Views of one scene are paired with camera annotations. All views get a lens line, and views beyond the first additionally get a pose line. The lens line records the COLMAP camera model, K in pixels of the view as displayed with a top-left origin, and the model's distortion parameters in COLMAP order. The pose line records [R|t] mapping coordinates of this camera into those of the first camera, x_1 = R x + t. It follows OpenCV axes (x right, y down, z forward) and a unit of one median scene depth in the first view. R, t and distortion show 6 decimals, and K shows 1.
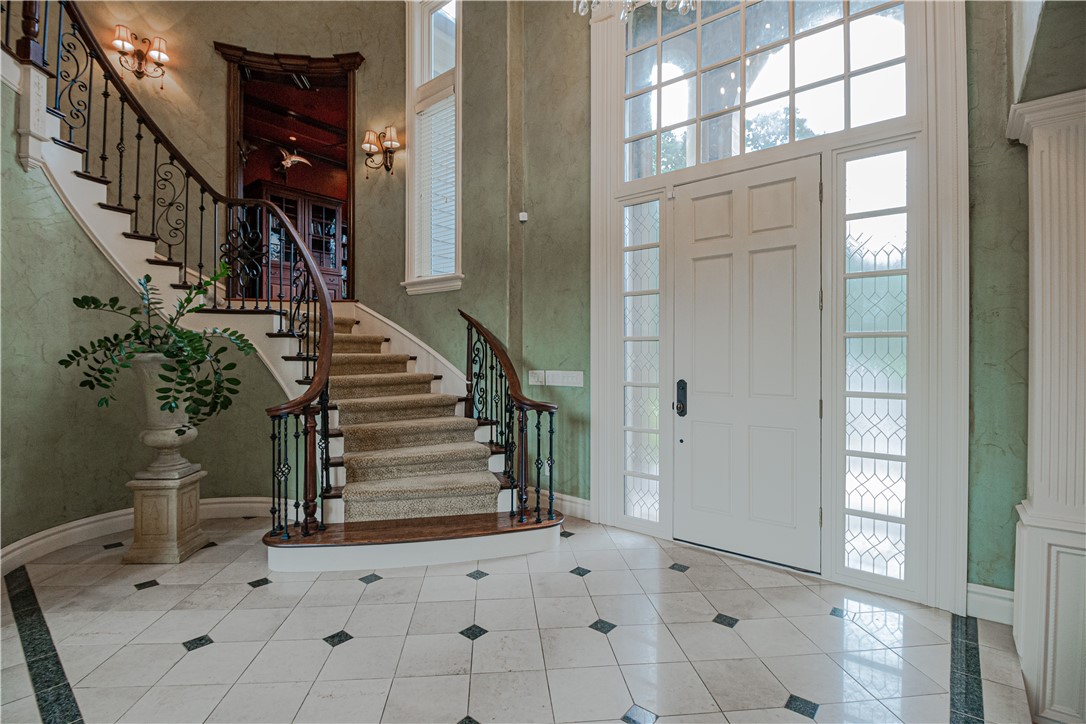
lens RADIAL K [[502.1, 0, 543.6], [0, 502.1, 359.0], [0, 0, 1]] dist [-0.002102, -0.015507]
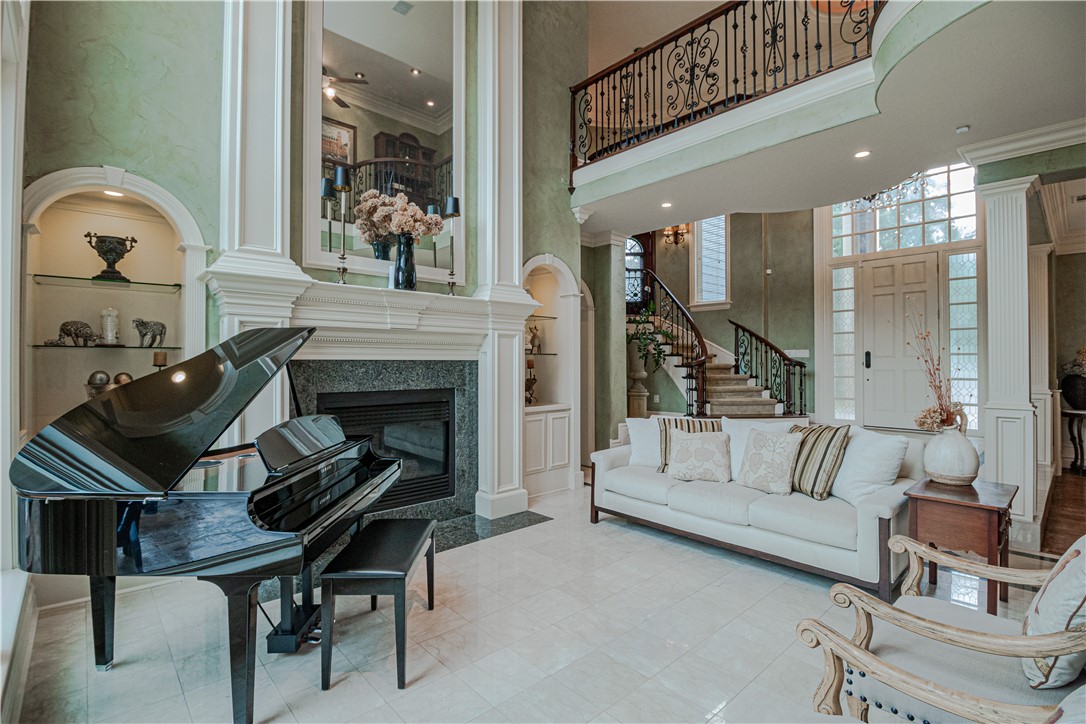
lens RADIAL K [[502.1, 0, 543.6], [0, 502.1, 359.0], [0, 0, 1]] dist [-0.002102, -0.015507]
pose [[0.990949, -0.002071, -0.134220, -0.673763], [0.000143, 0.999897, -0.014375, 0.086955], [0.134236, 0.014226, 0.990847, -1.085091]]
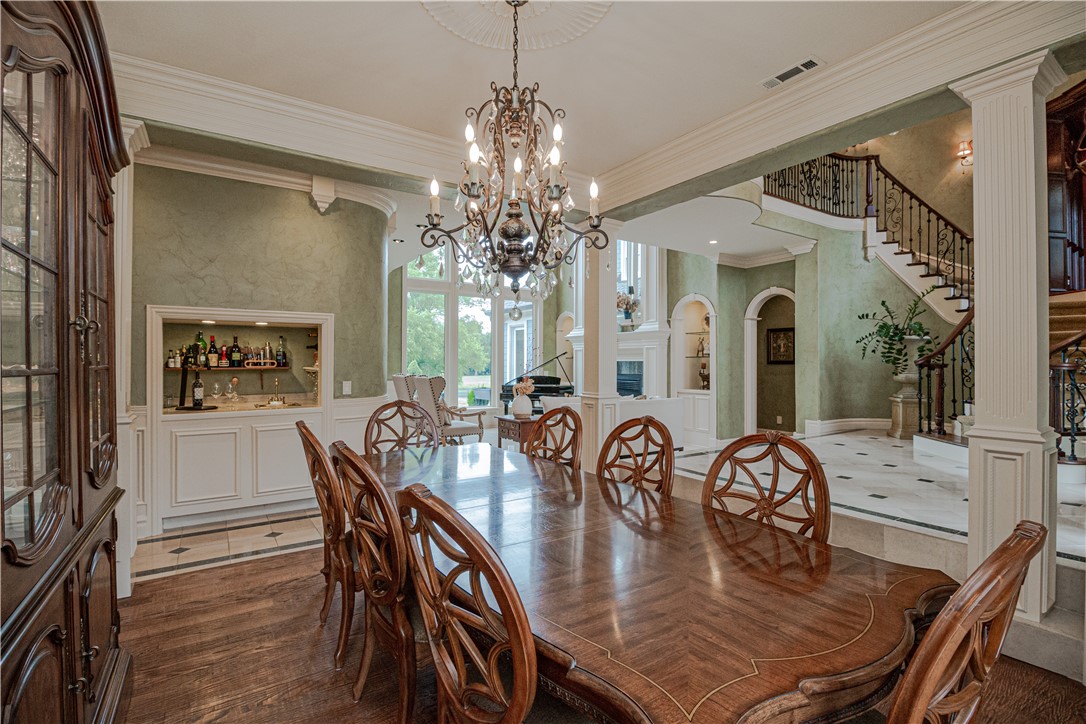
lens RADIAL K [[502.1, 0, 543.6], [0, 502.1, 359.0], [0, 0, 1]] dist [-0.002102, -0.015507]
pose [[-0.281875, -0.006298, -0.959431, 1.210246], [-0.005923, 0.999971, -0.004824, 0.073697], [0.959433, 0.004323, -0.281904, 0.129484]]
